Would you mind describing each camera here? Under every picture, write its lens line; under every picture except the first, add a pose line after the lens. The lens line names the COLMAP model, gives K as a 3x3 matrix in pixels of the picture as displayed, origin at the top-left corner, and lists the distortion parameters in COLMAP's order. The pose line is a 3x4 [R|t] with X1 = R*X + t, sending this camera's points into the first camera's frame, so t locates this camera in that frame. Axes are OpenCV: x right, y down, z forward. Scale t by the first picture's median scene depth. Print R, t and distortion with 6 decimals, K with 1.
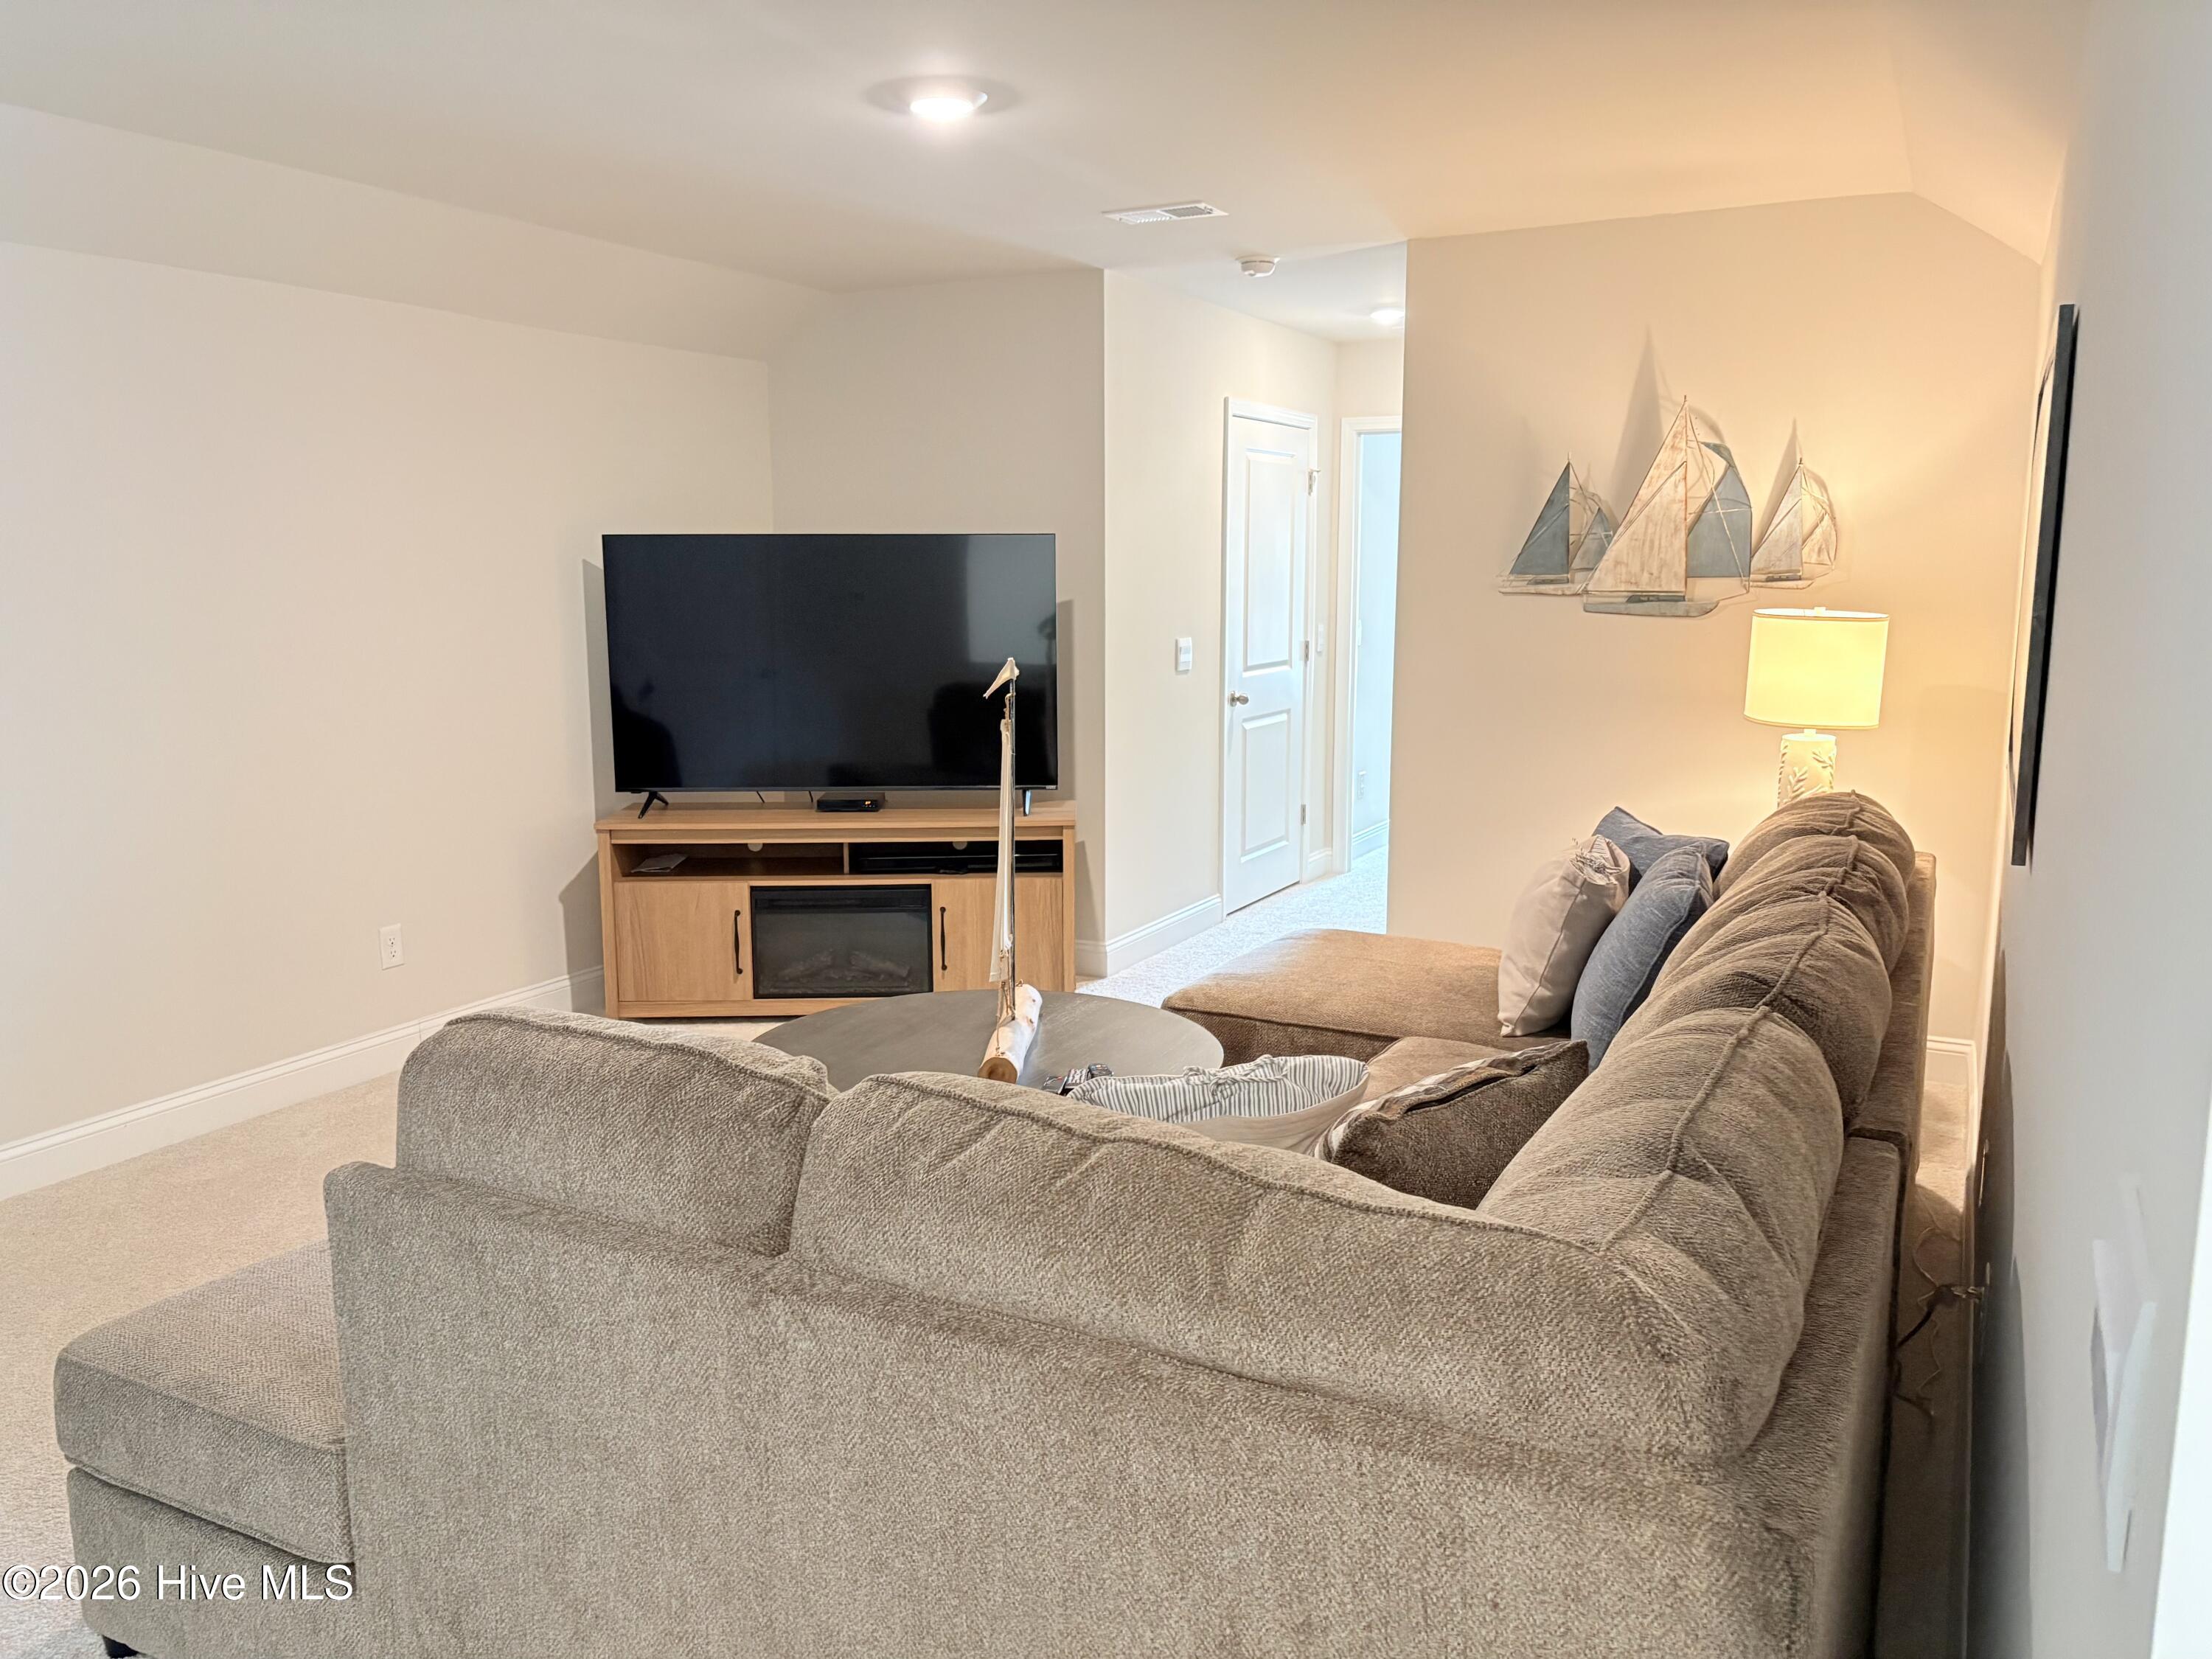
lens RADIAL K [[1674.4, 0, 1109.1], [0, 1674.4, 844.0], [0, 0, 1]] dist [0.023691, 0.002030]
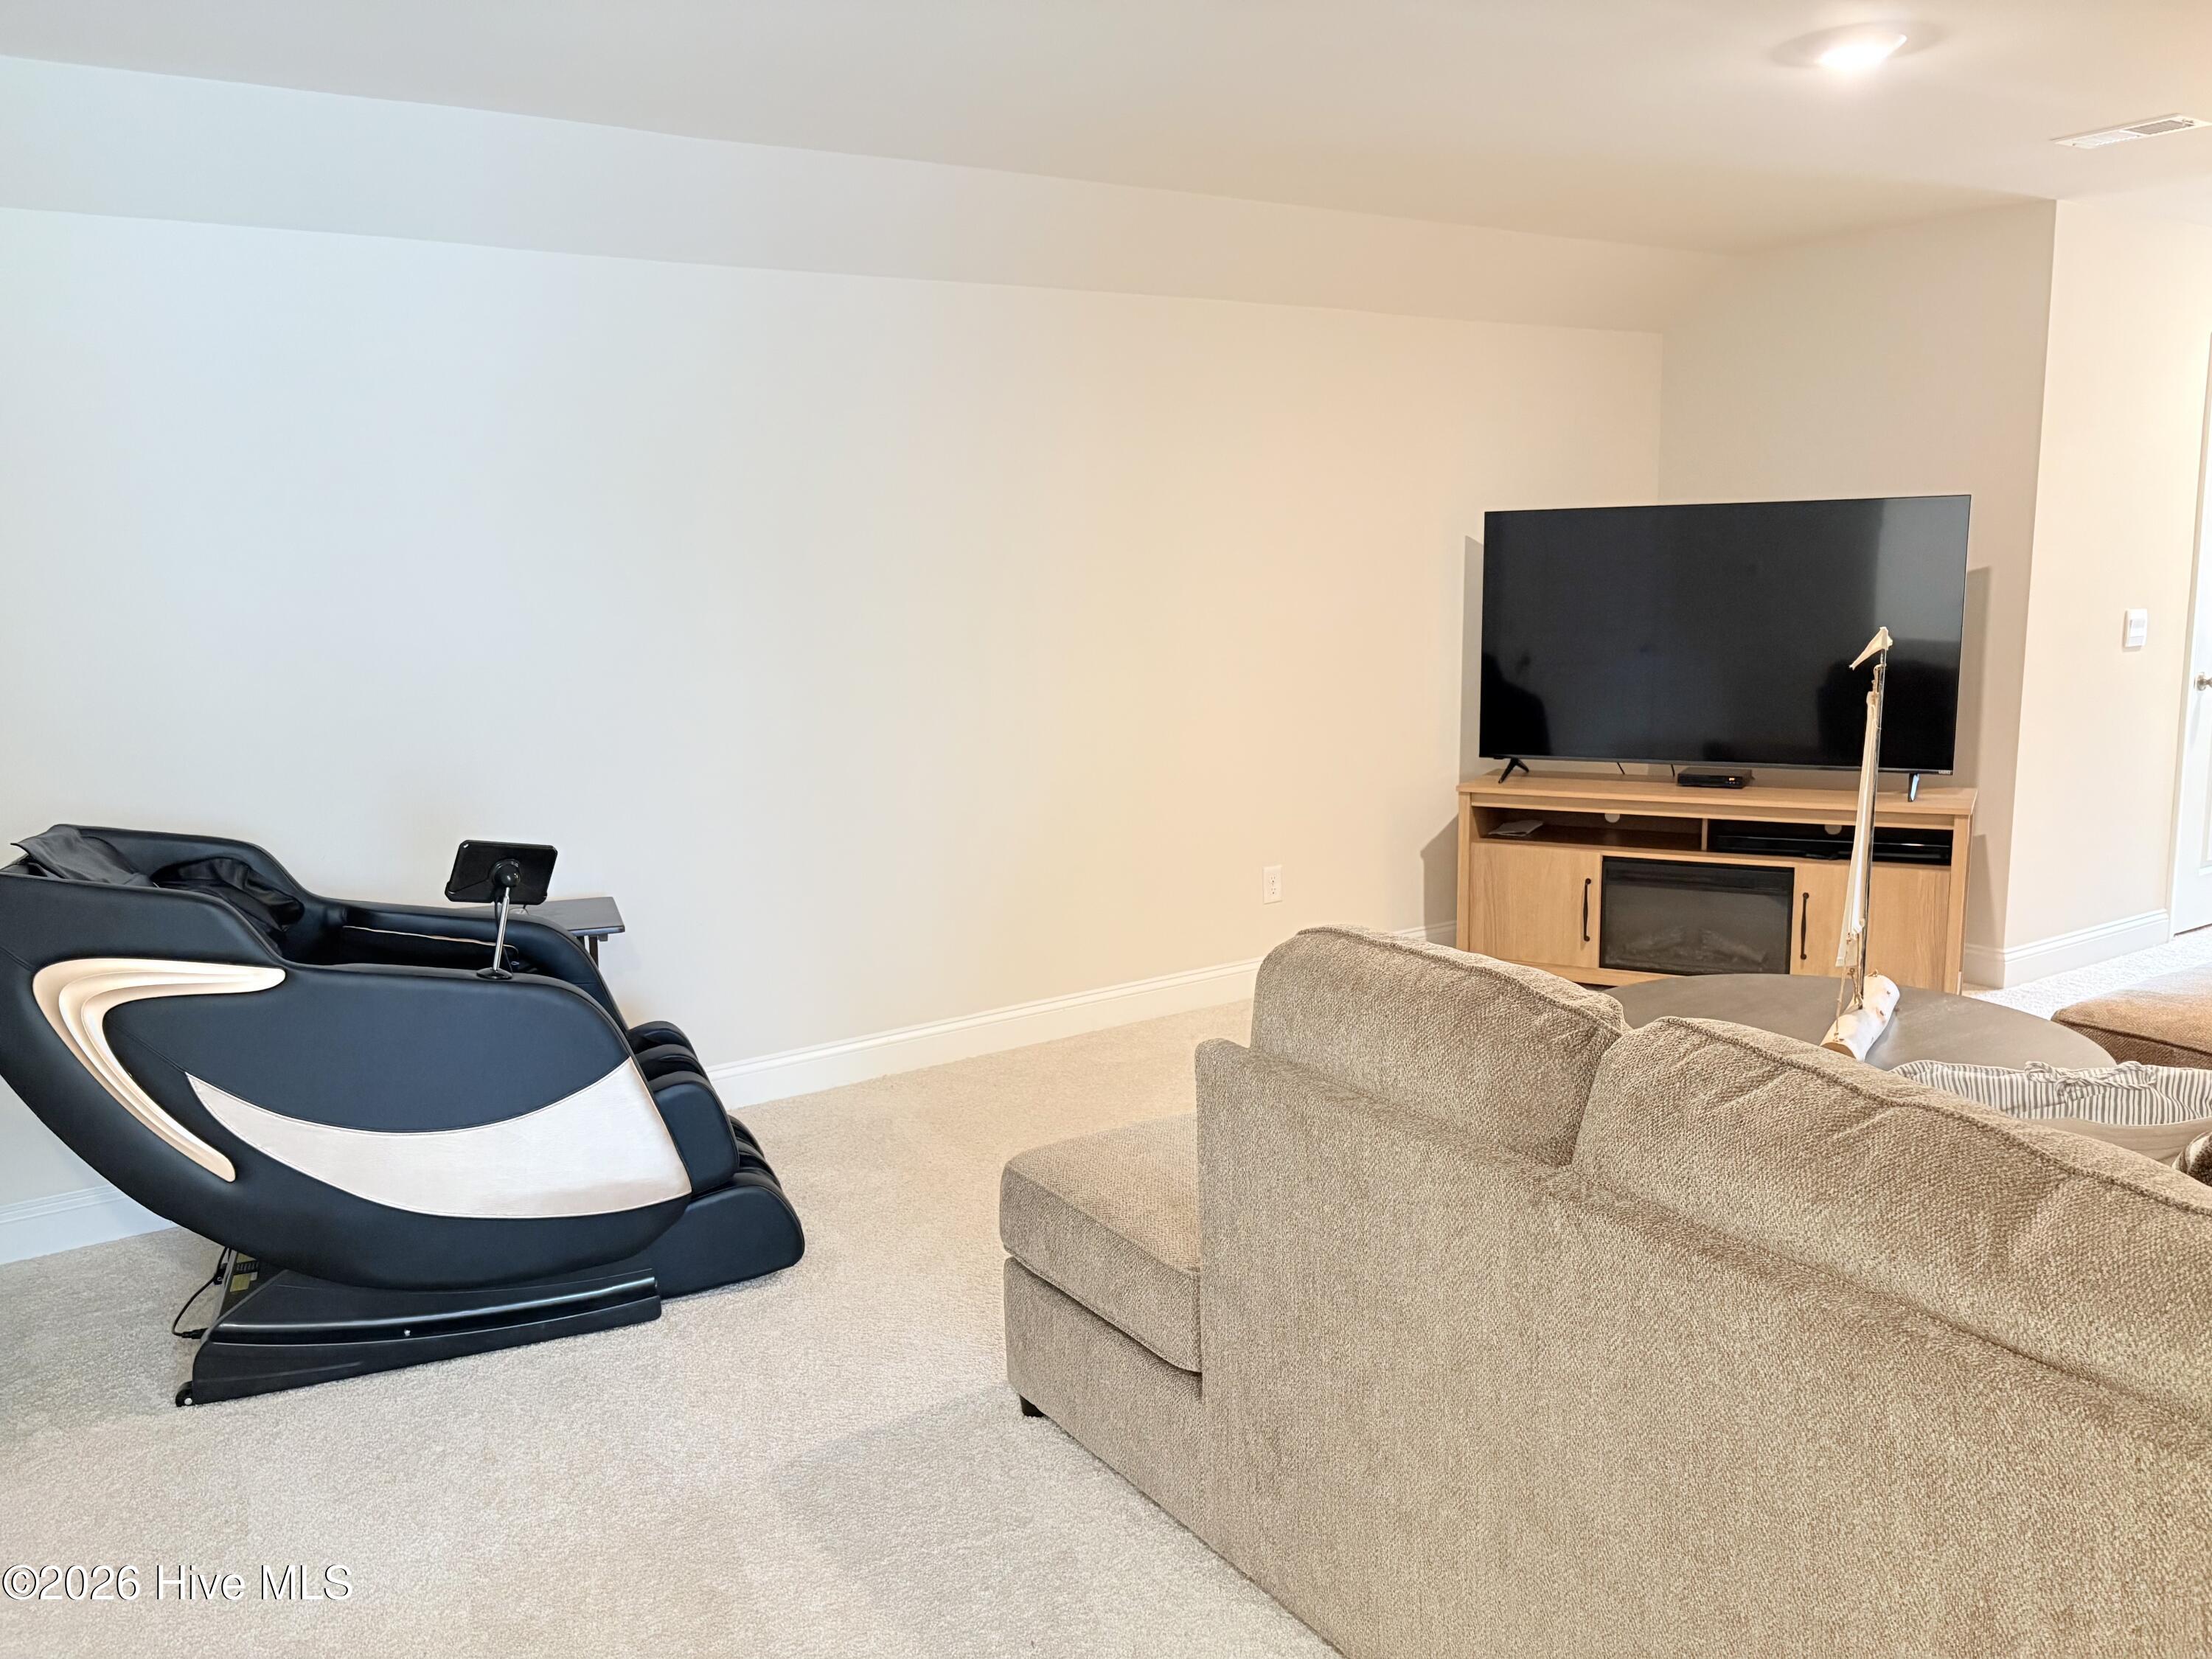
lens RADIAL K [[1681.9, 0, 1103.4], [0, 1681.9, 827.0], [0, 0, 1]] dist [-0.002060, -0.010490]
pose [[0.870382, 0.063270, -0.488296, 0.056689], [-0.060933, 0.997927, 0.020692, 0.018201], [0.488593, 0.011743, 0.872433, -0.089828]]
